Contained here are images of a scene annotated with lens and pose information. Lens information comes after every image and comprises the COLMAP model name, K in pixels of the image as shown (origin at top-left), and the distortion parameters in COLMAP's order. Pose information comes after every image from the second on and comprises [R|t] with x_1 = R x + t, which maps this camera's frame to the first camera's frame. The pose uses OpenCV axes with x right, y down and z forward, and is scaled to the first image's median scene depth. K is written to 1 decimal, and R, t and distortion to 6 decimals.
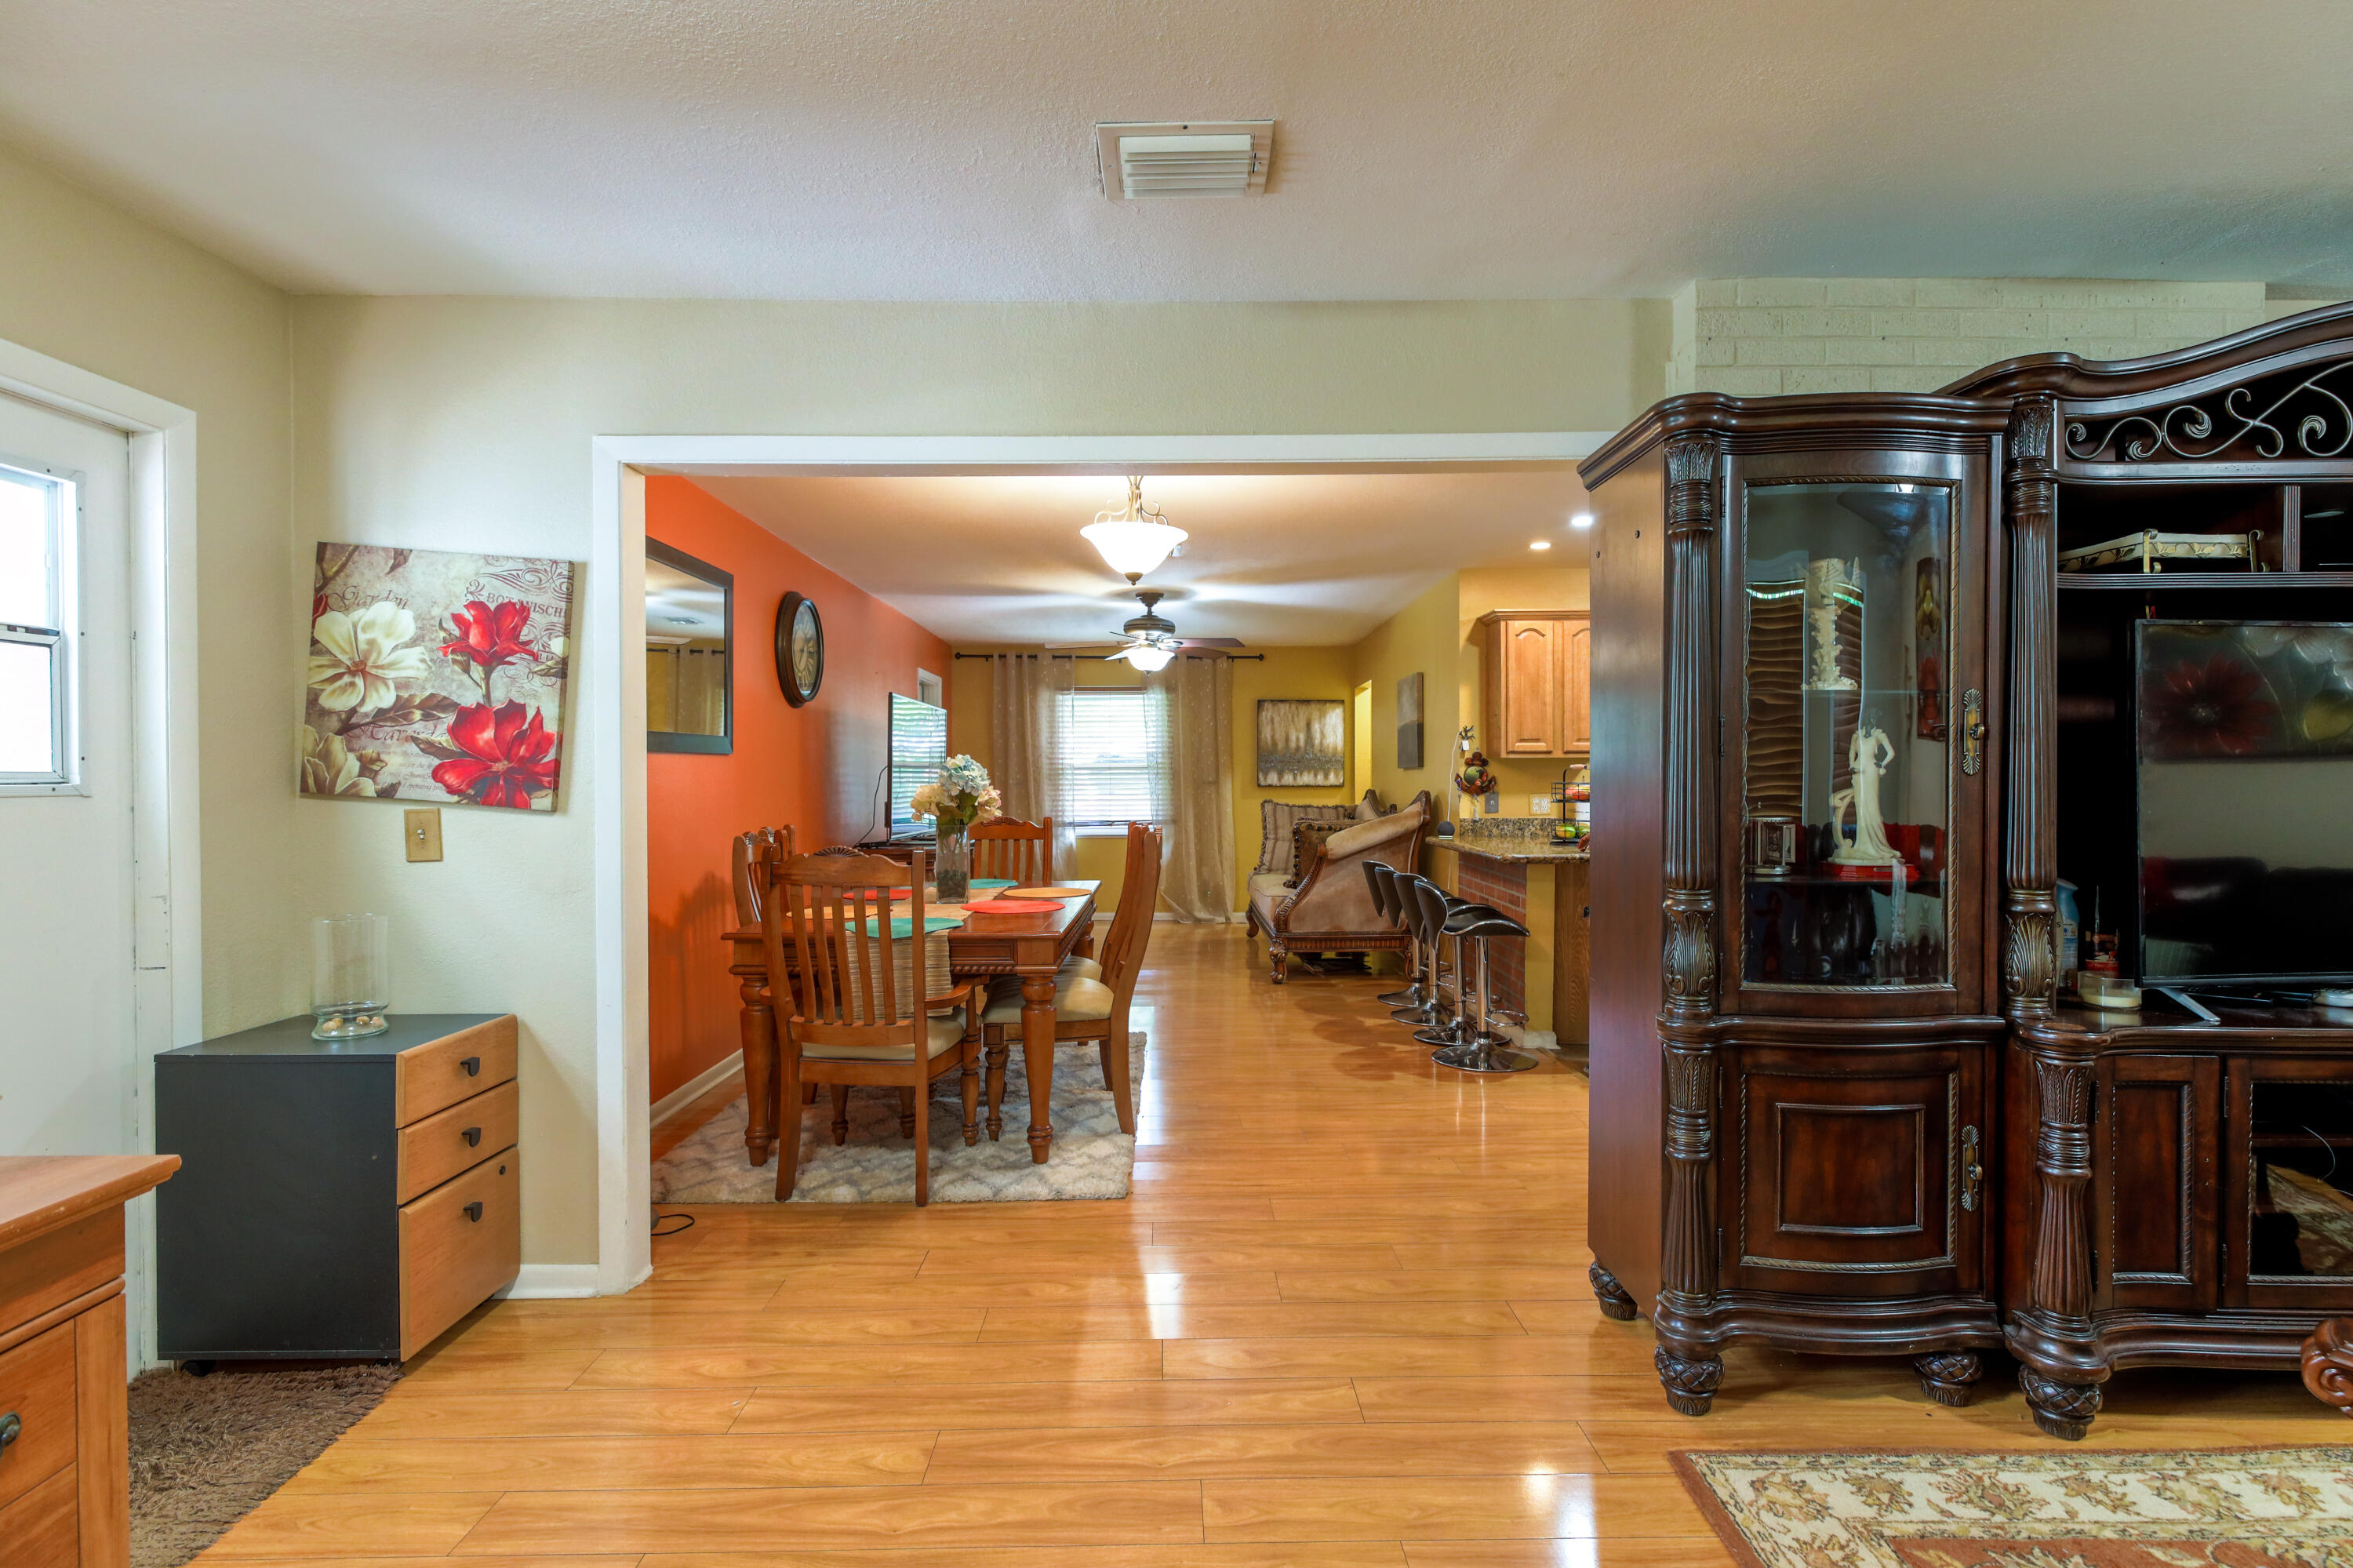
lens RADIAL K [[1129.9, 0, 1167.9], [0, 1129.9, 784.0], [0, 0, 1]] dist [-0.000912, 0.001101]
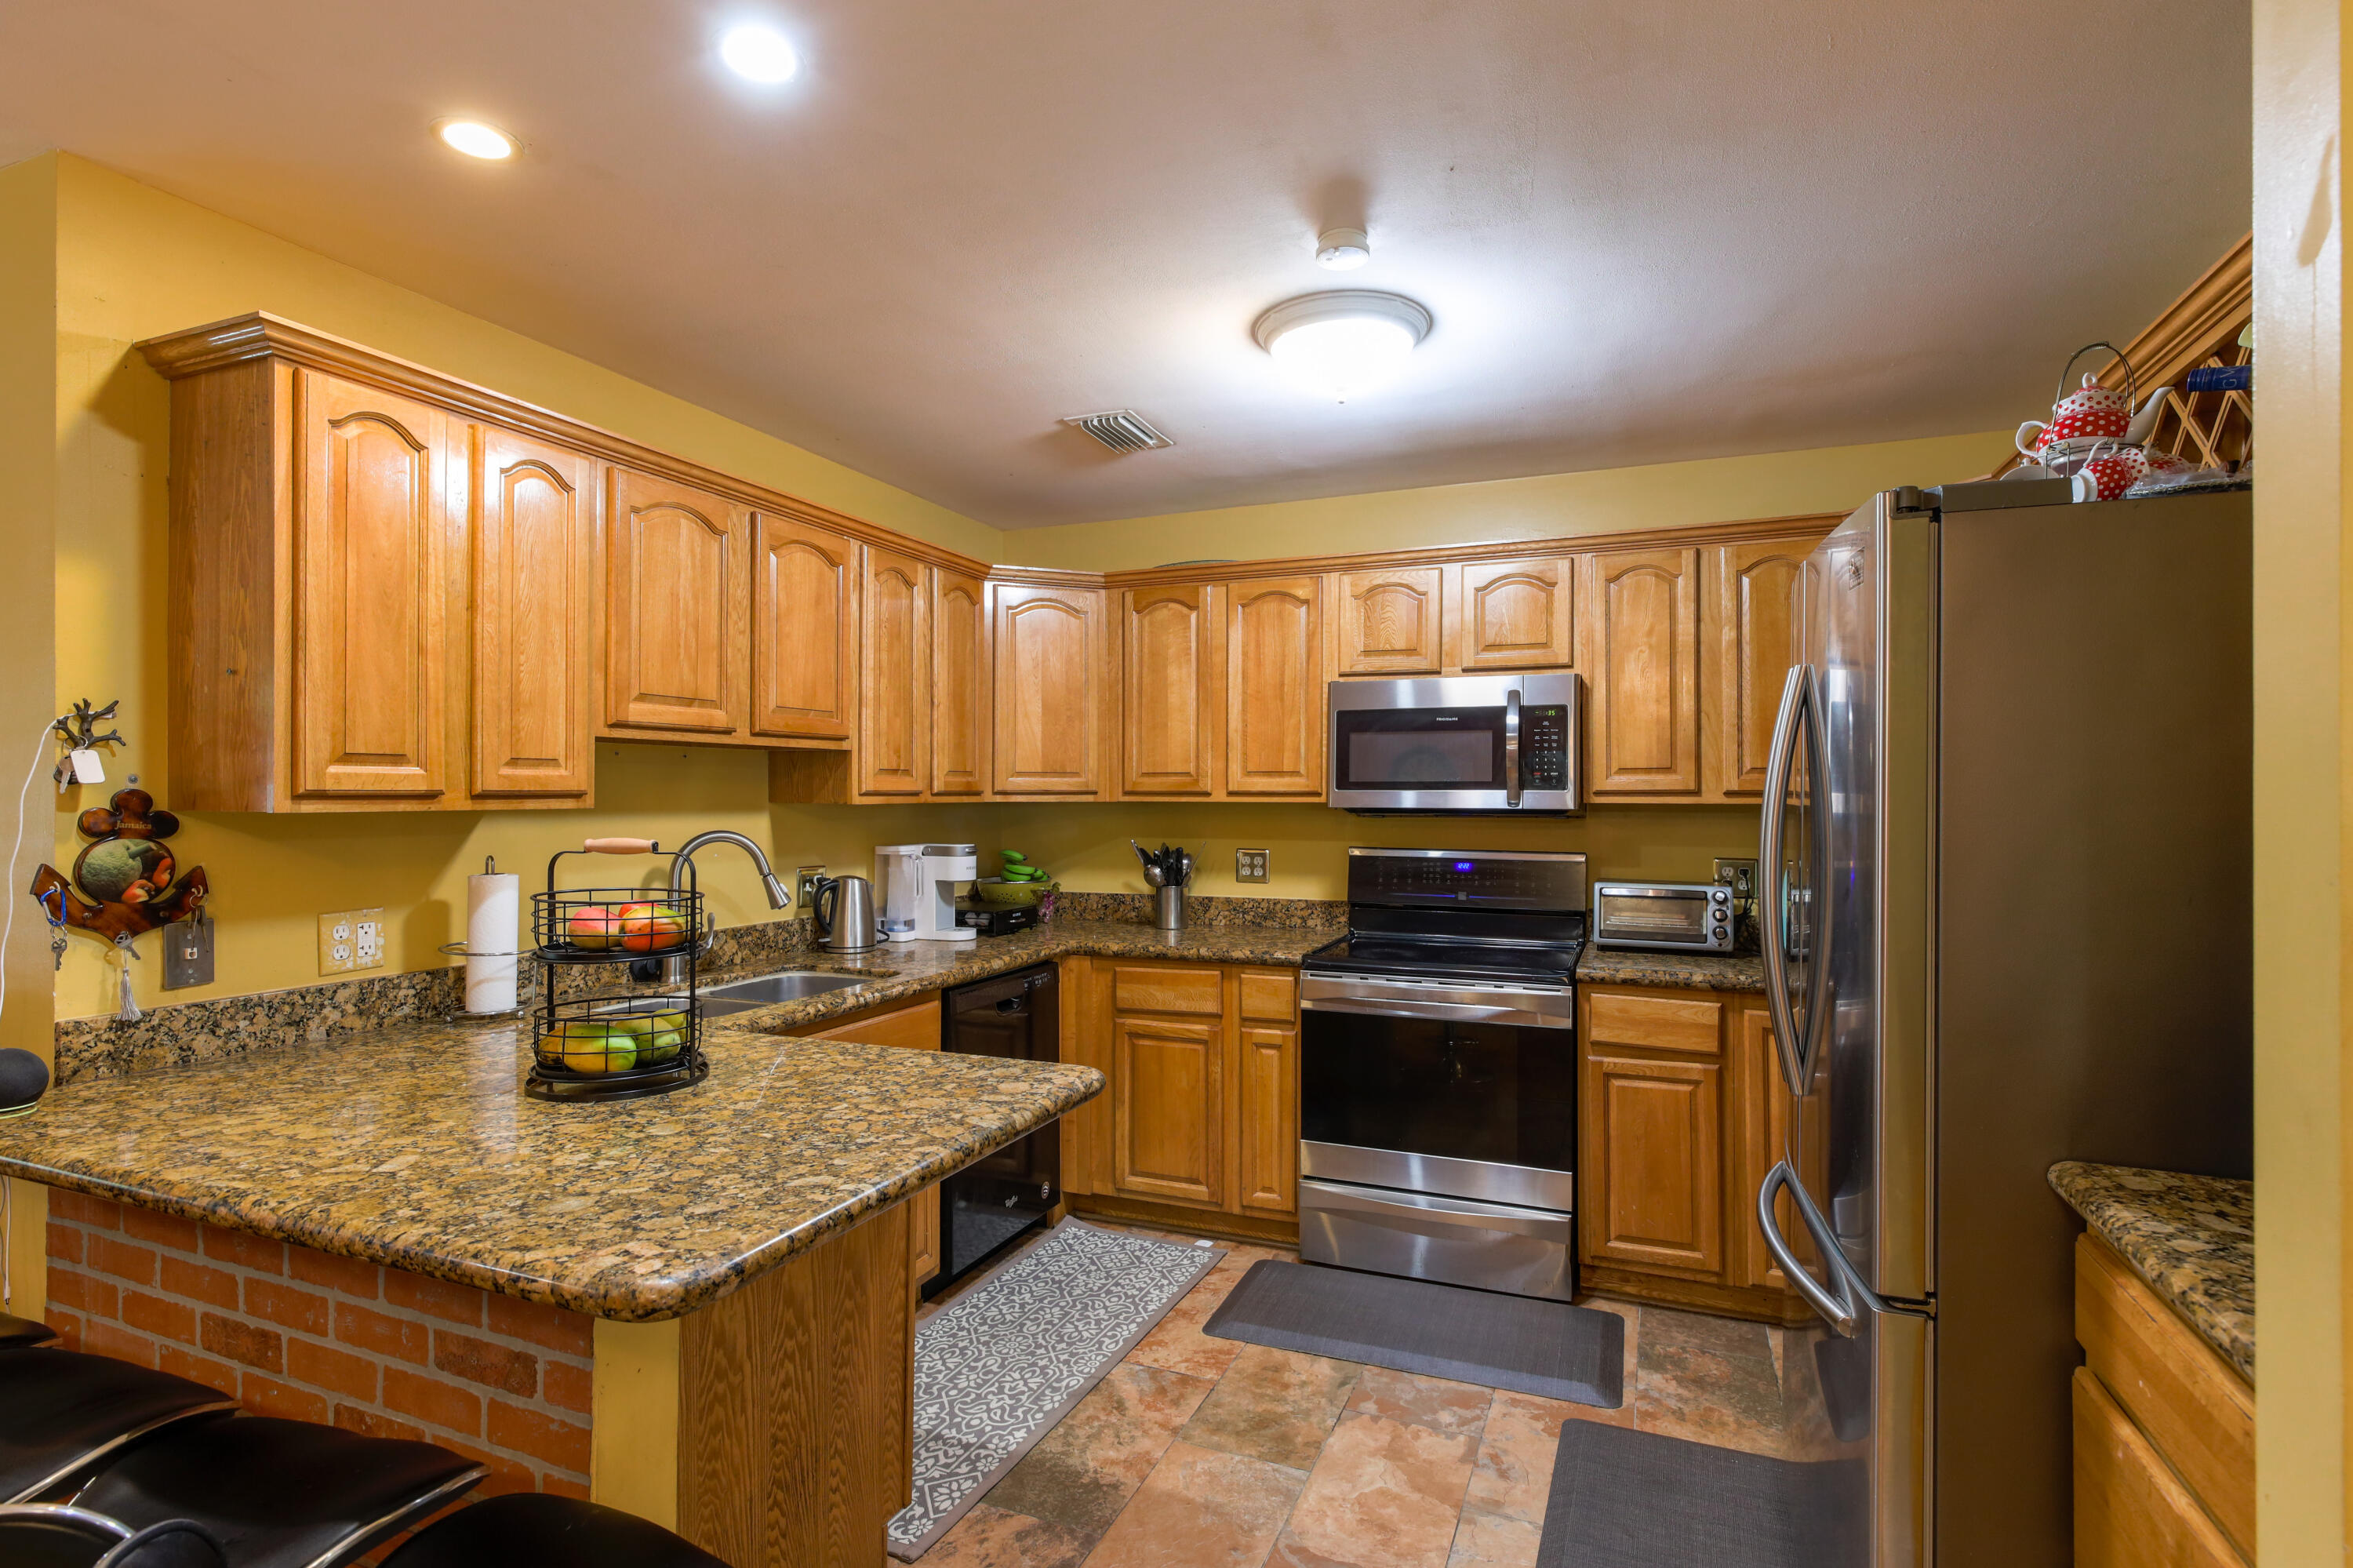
lens RADIAL K [[1129.9, 0, 1179.5], [0, 1129.9, 786.5], [0, 0, 1]] dist [-0.000912, 0.001101]
pose [[0.389877, 0.010317, 0.920809, 0.106969], [0.006317, 0.999884, -0.013878, -0.023441], [-0.920845, 0.011228, 0.389766, 0.629556]]
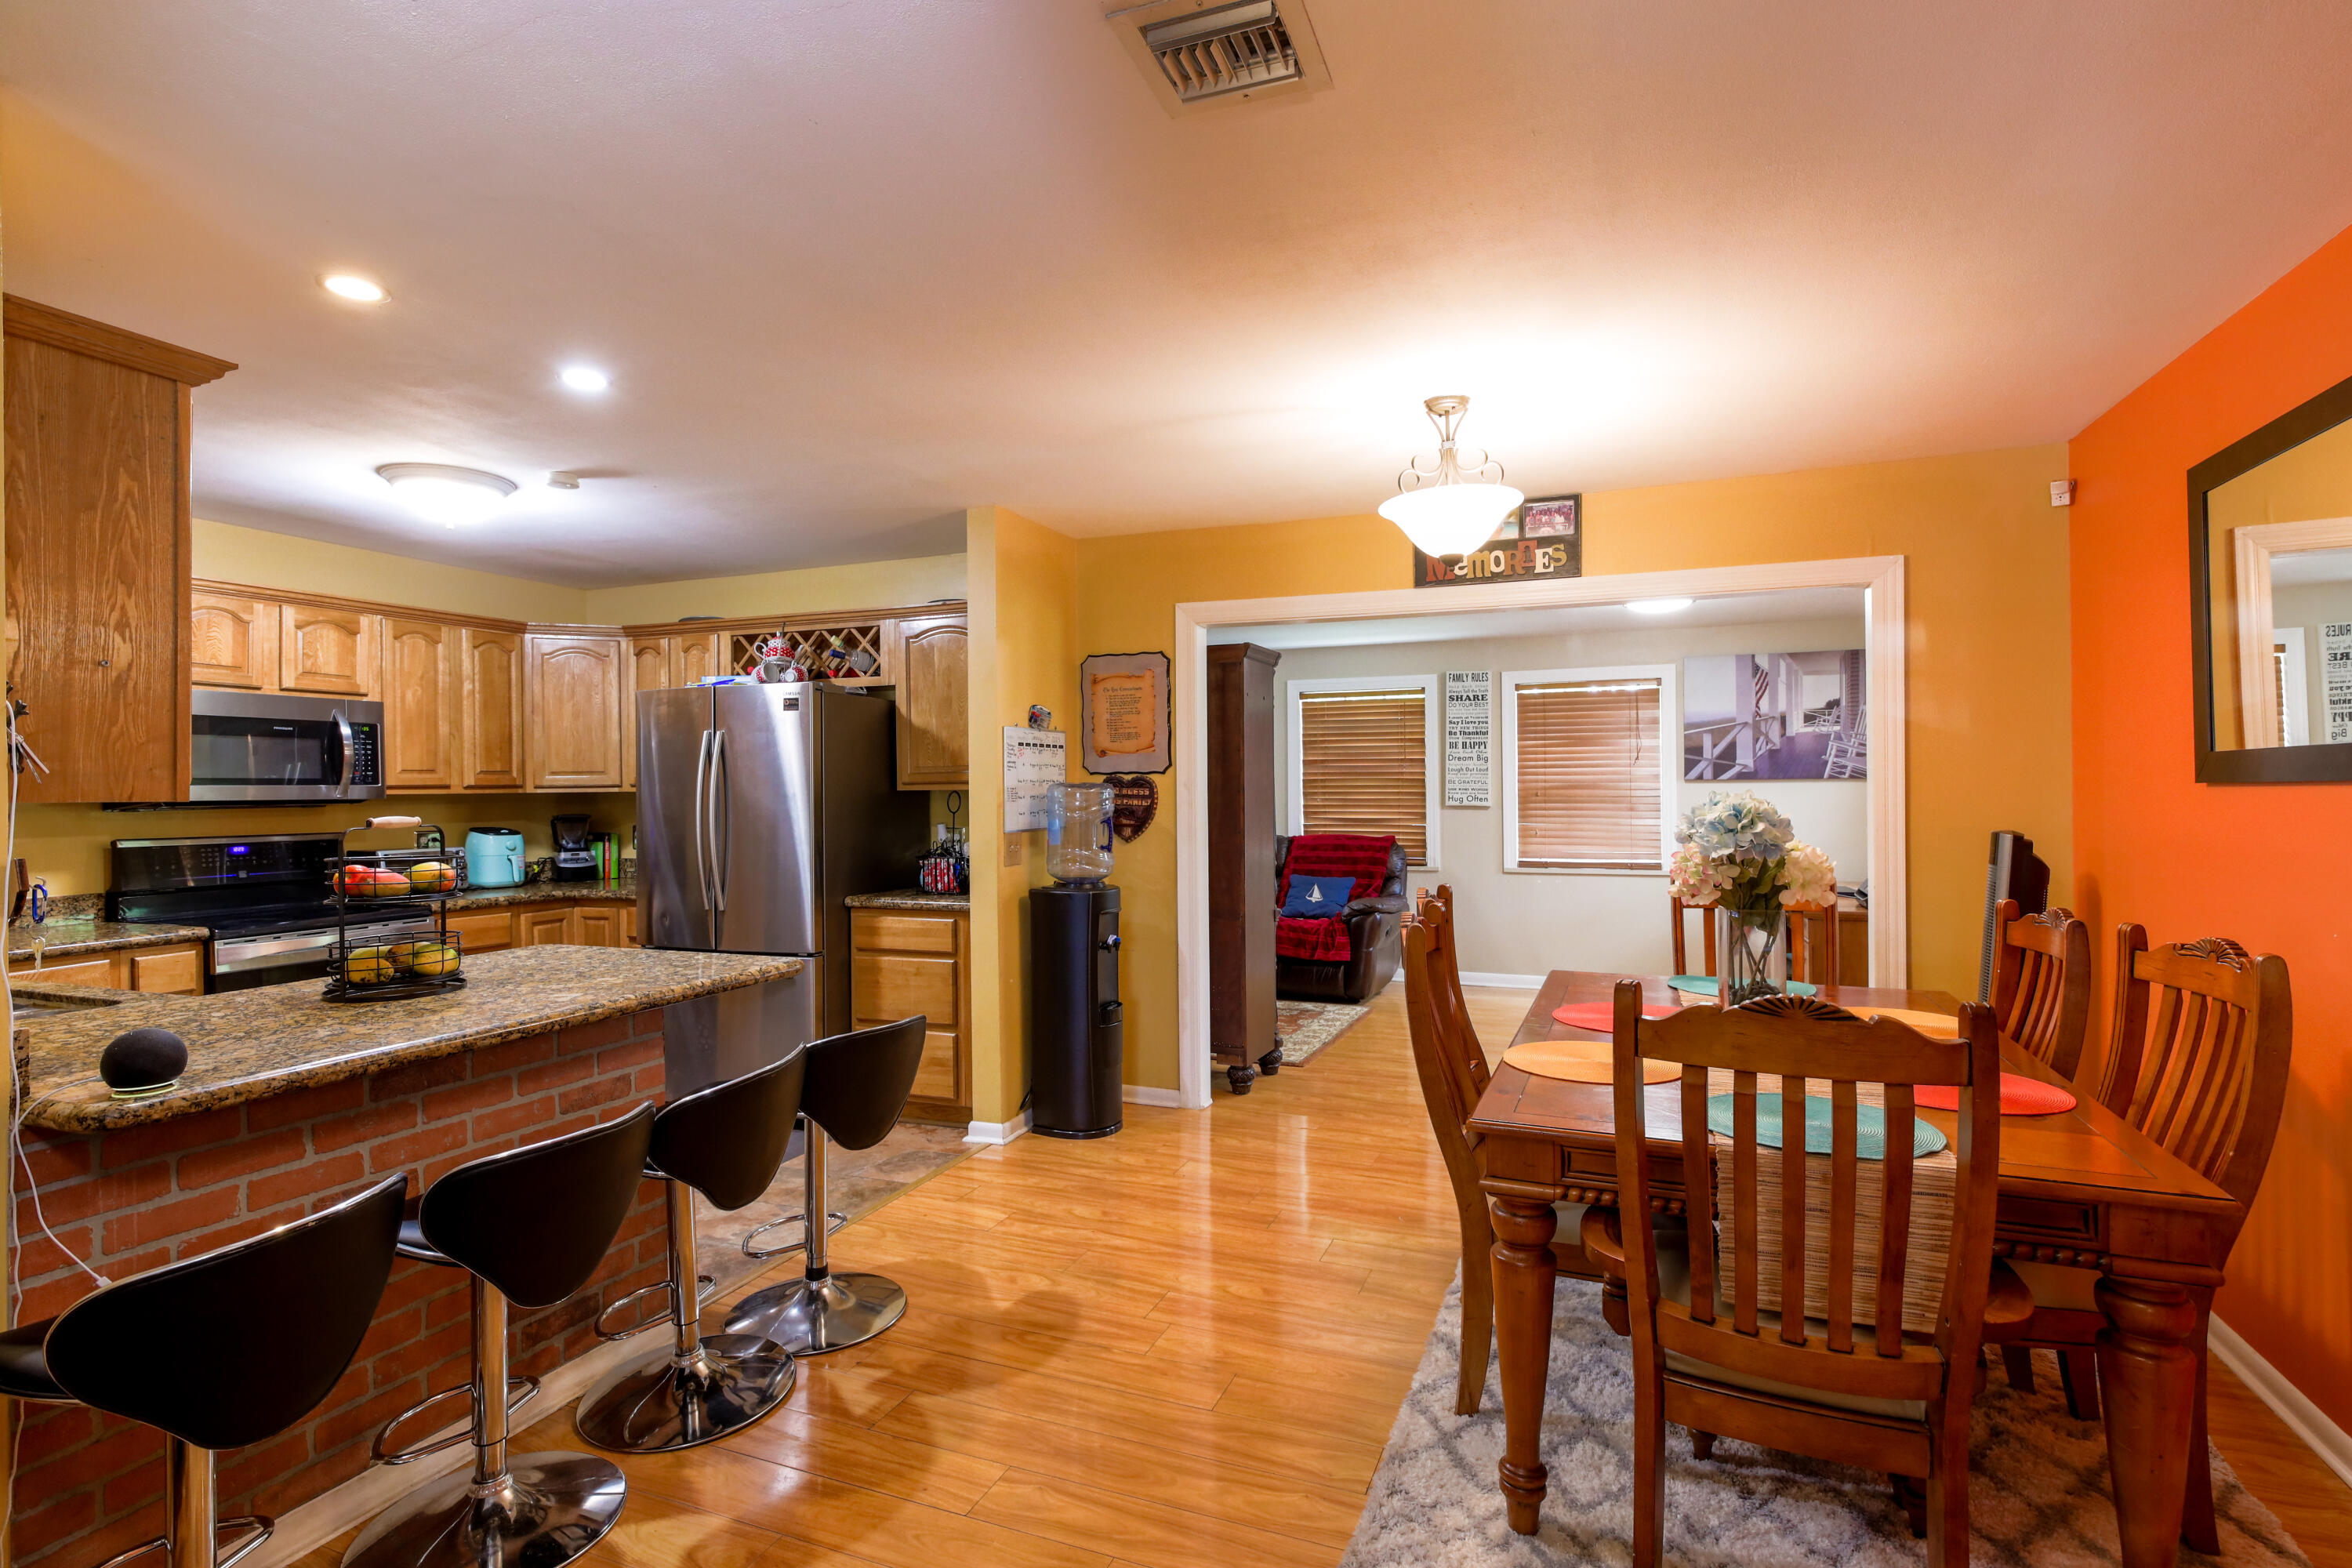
lens RADIAL K [[1129.4, 0, 1181.2], [0, 1129.4, 774.8], [0, 0, 1]] dist [-0.000912, 0.001101]
pose [[-0.930922, 0.013646, 0.364964, -0.094942], [0.013732, 0.999903, -0.002359, -0.025916], [-0.364961, 0.002816, -0.931019, 1.165715]]
